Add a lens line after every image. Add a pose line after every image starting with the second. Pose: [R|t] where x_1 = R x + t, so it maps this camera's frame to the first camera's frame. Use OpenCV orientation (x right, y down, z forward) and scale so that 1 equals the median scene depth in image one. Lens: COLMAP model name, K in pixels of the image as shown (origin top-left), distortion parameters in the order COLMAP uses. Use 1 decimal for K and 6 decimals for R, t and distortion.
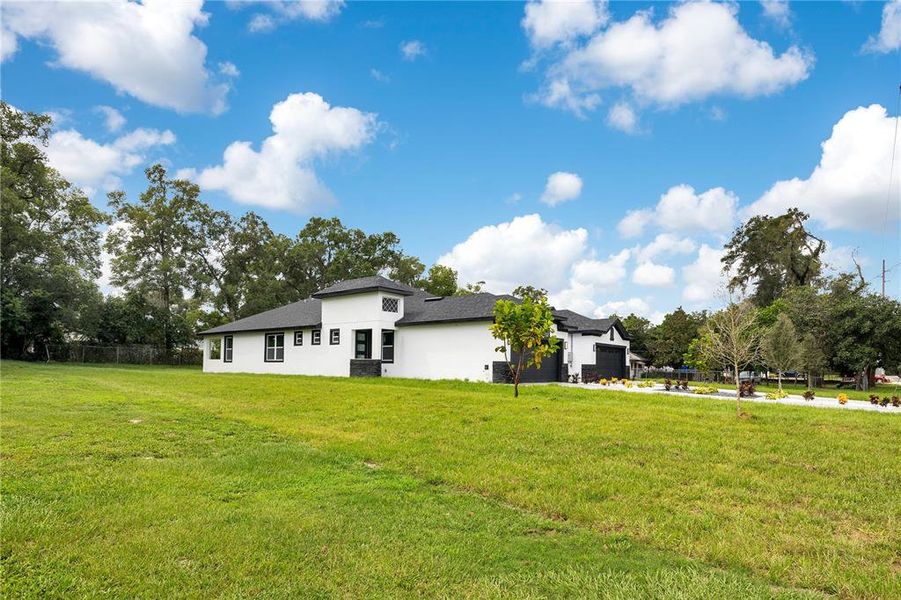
lens RADIAL K [[516.7, 0, 452.2], [0, 516.7, 355.2], [0, 0, 1]] dist [-0.018477, 0.000501]
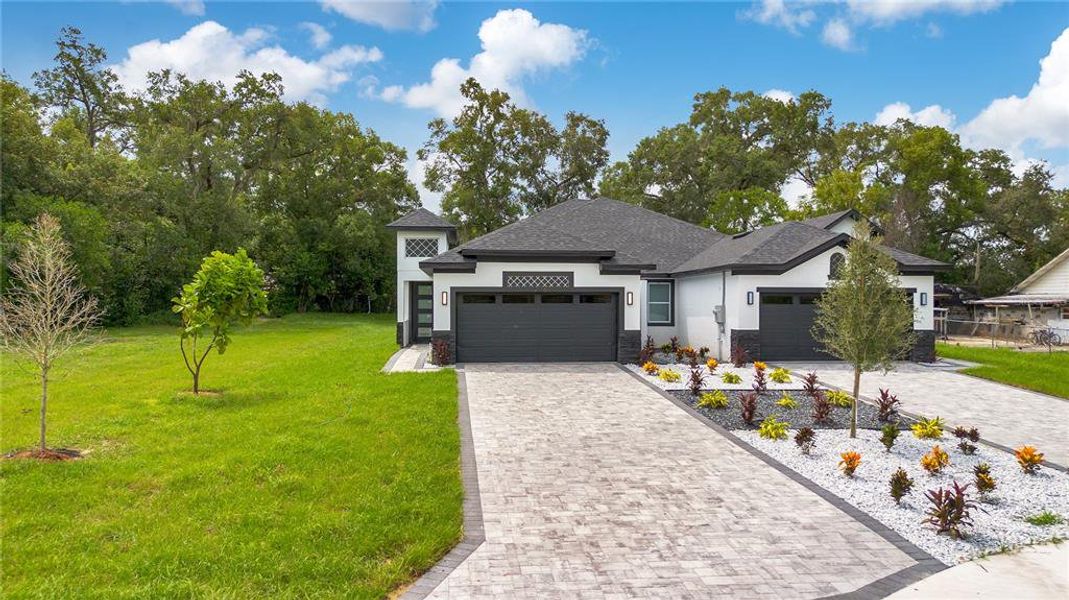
lens RADIAL K [[762.4, 0, 533.8], [0, 762.4, 274.3], [0, 0, 1]] dist [0.067433, -0.076709]
pose [[0.703340, -0.035480, -0.709968, 0.590714], [0.026645, 0.999368, -0.023546, -0.022827], [0.710354, -0.002356, 0.703841, 0.268994]]
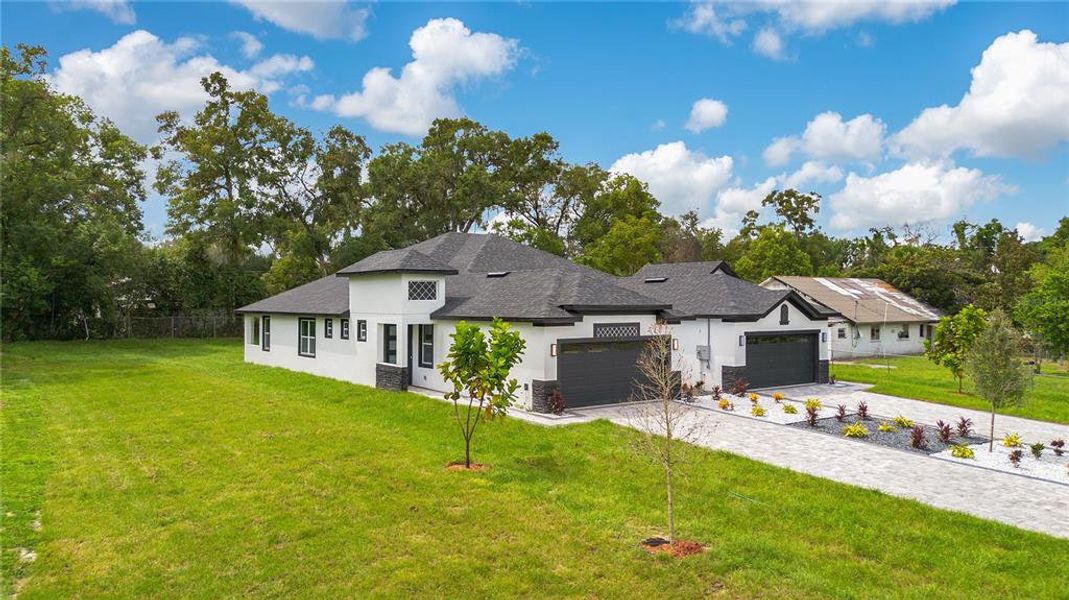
lens RADIAL K [[766.0, 0, 529.0], [0, 766.0, 296.9], [0, 0, 1]] dist [0.082409, -0.110564]
pose [[0.969809, -0.012490, -0.243545, 0.223147], [0.017536, 0.999674, 0.018565, -0.081834], [0.243233, -0.022276, 0.969712, -0.008379]]
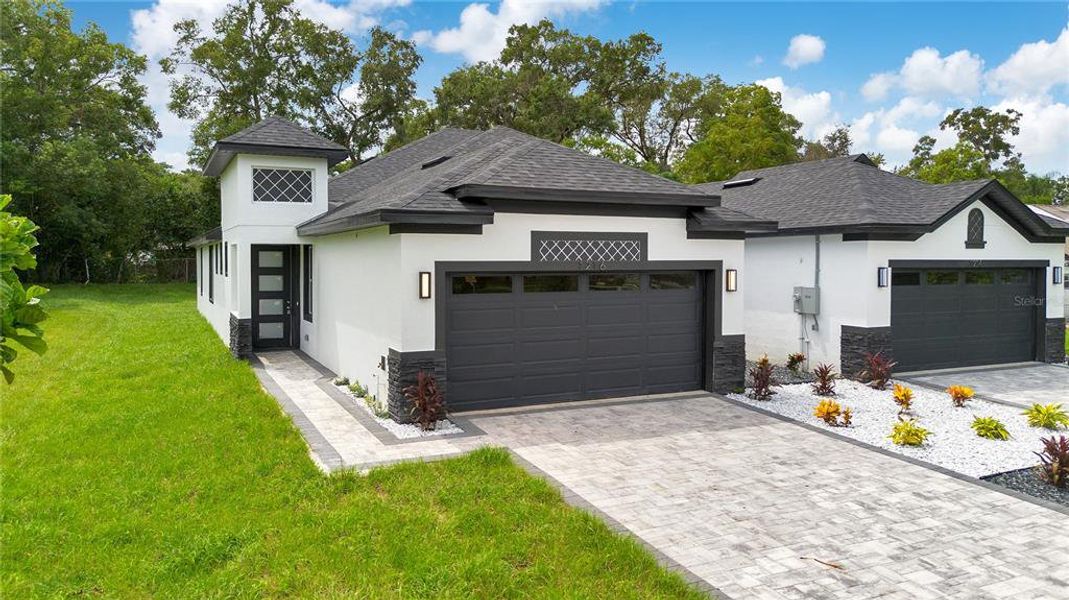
lens RADIAL K [[765.5, 0, 527.7], [0, 765.5, 272.2], [0, 0, 1]] dist [0.055810, -0.051542]
pose [[0.903667, -0.003087, -0.428225, 0.248957], [0.021251, 0.999065, 0.037643, -0.036102], [0.427708, -0.043117, 0.902888, 0.404884]]
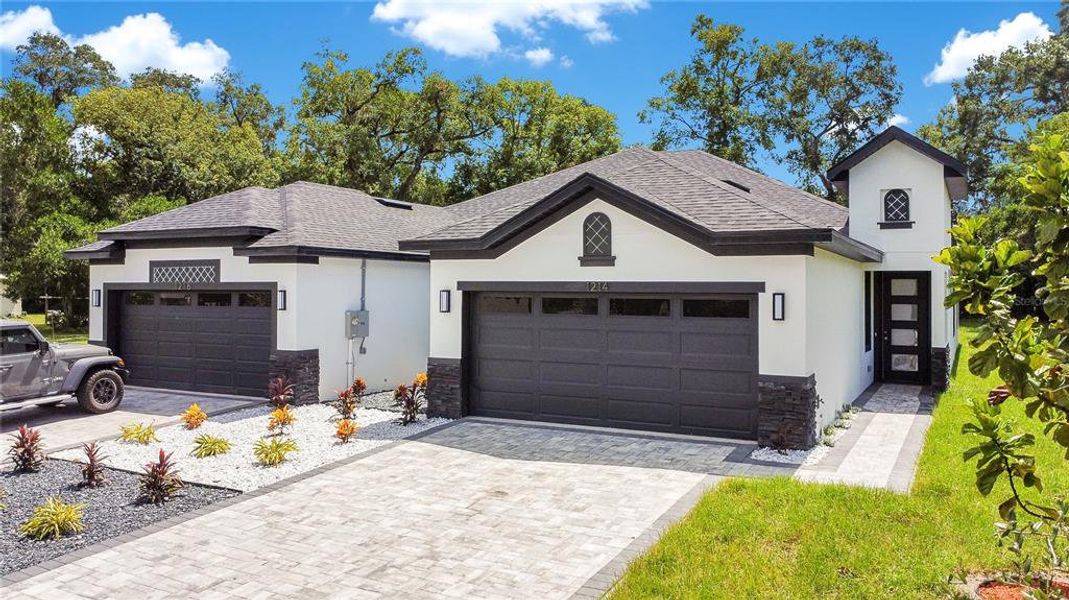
lens RADIAL K [[881.5, 0, 519.3], [0, 881.5, 270.8], [0, 0, 1]] dist [-0.008883, -0.009644]
pose [[0.166935, -0.020029, -0.985764, 0.674623], [0.031811, 0.999383, -0.014919, -0.020044], [0.985455, -0.028867, 0.167469, 0.846306]]
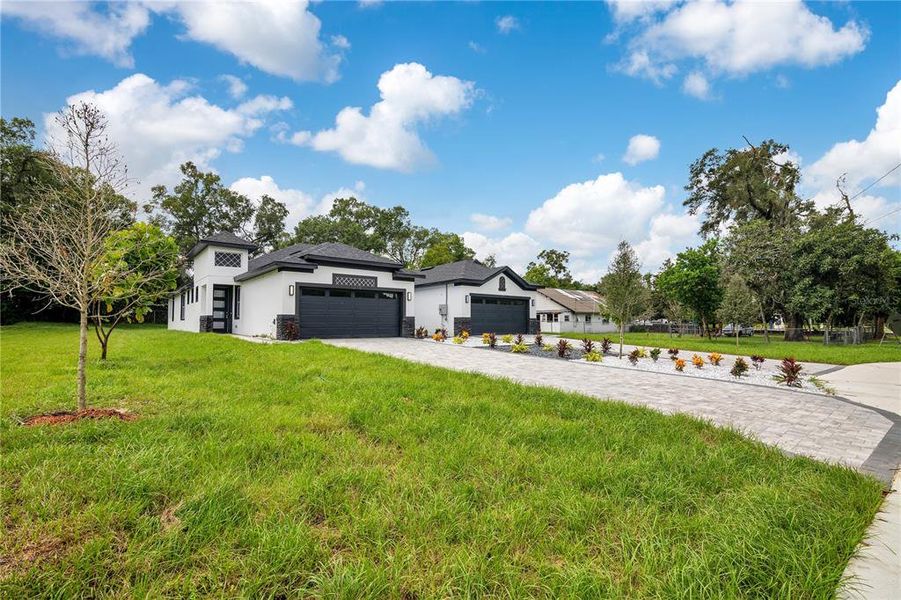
lens RADIAL K [[413.4, 0, 444.1], [0, 413.4, 308.1], [0, 0, 1]] dist [-0.019329, -0.000112]
pose [[0.977768, -0.020665, -0.208667, 0.341484], [0.017731, 0.999716, -0.015923, 0.011030], [0.208937, 0.011869, 0.977857, 0.251063]]
